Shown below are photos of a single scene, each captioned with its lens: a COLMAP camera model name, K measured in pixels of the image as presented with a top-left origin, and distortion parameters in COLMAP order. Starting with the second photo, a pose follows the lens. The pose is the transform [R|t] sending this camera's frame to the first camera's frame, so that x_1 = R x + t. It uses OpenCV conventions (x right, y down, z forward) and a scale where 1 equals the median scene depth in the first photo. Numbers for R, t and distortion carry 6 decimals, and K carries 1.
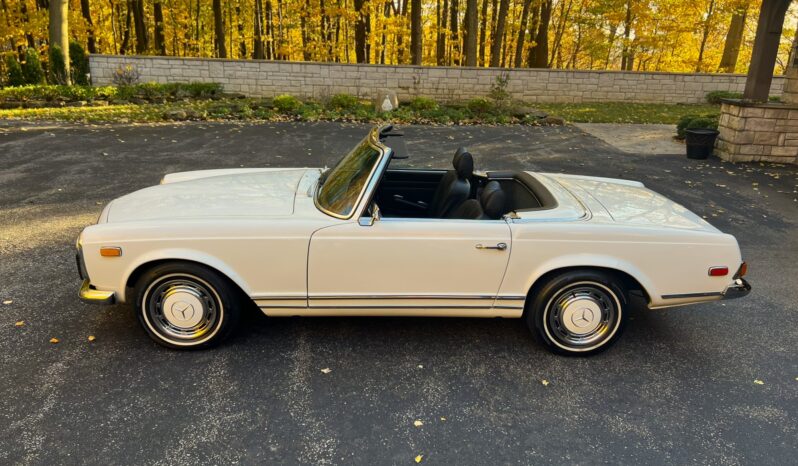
lens RADIAL K [[608.4, 0, 399.0], [0, 608.4, 233.0], [0, 0, 1]] dist [0.065319, -0.078007]
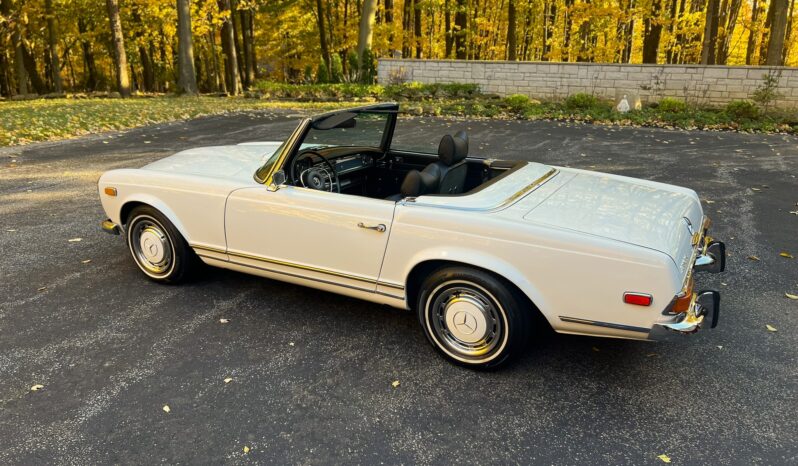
lens RADIAL K [[596.0, 0, 396.0], [0, 596.0, 233.9], [0, 0, 1]] dist [0.064192, -0.078667]
pose [[0.861947, 0.132482, -0.489384, 0.611219], [-0.135450, 0.990344, 0.029531, 0.001252], [0.488571, 0.040833, 0.871568, 0.208688]]
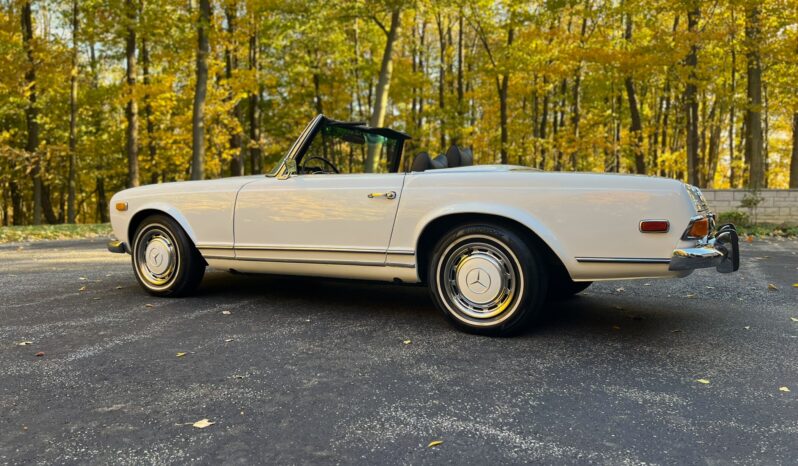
lens RADIAL K [[596.0, 0, 396.0], [0, 596.0, 233.9], [0, 0, 1]] dist [0.064192, -0.078667]
pose [[0.862846, 0.001314, -0.505466, 0.614166], [-0.133423, 0.965123, -0.225248, 0.274601], [0.487541, 0.261795, 0.832927, 0.245721]]
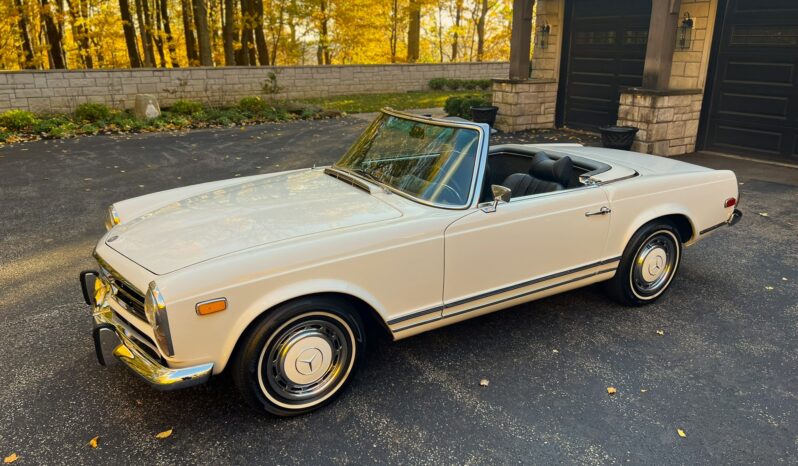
lens RADIAL K [[596.0, 0, 396.0], [0, 596.0, 233.9], [0, 0, 1]] dist [0.064192, -0.078667]
pose [[0.872730, -0.178965, 0.454217, -0.553984], [0.178398, 0.982951, 0.044517, -0.042080], [-0.454440, 0.042180, 0.889778, 0.275837]]
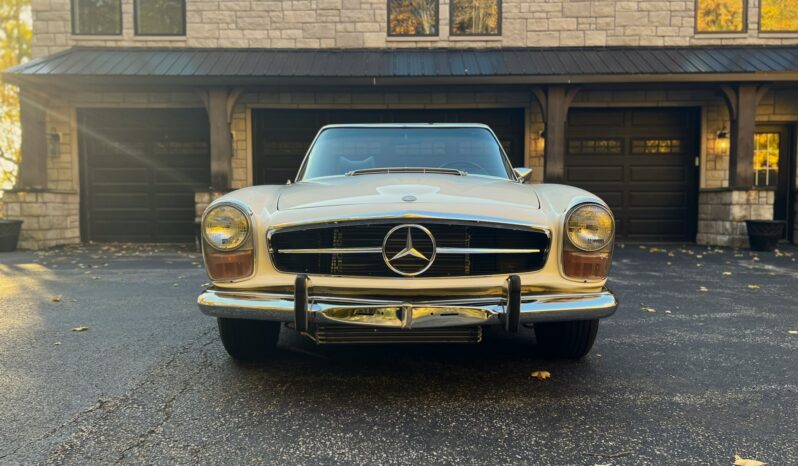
lens RADIAL K [[608.4, 0, 399.0], [0, 608.4, 233.0], [0, 0, 1]] dist [0.065319, -0.078007]
pose [[0.027051, -0.083059, 0.996177, -1.126634], [0.317661, 0.945601, 0.070216, -0.079505], [-0.947818, 0.314547, 0.051964, 1.136509]]
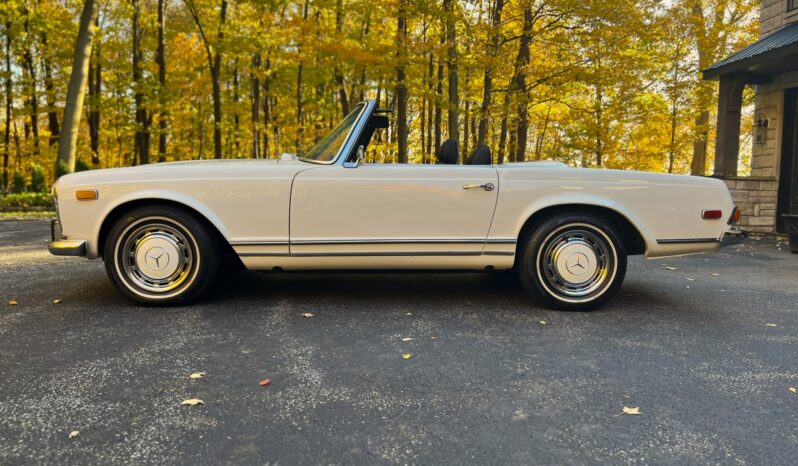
lens RADIAL K [[596.0, 0, 396.0], [0, 596.0, 233.9], [0, 0, 1]] dist [0.064192, -0.078667]
pose [[0.999817, -0.014250, 0.012766, 0.005438], [0.016813, 0.972840, -0.230868, 0.303307], [-0.009130, 0.231040, 0.972901, 0.081865]]
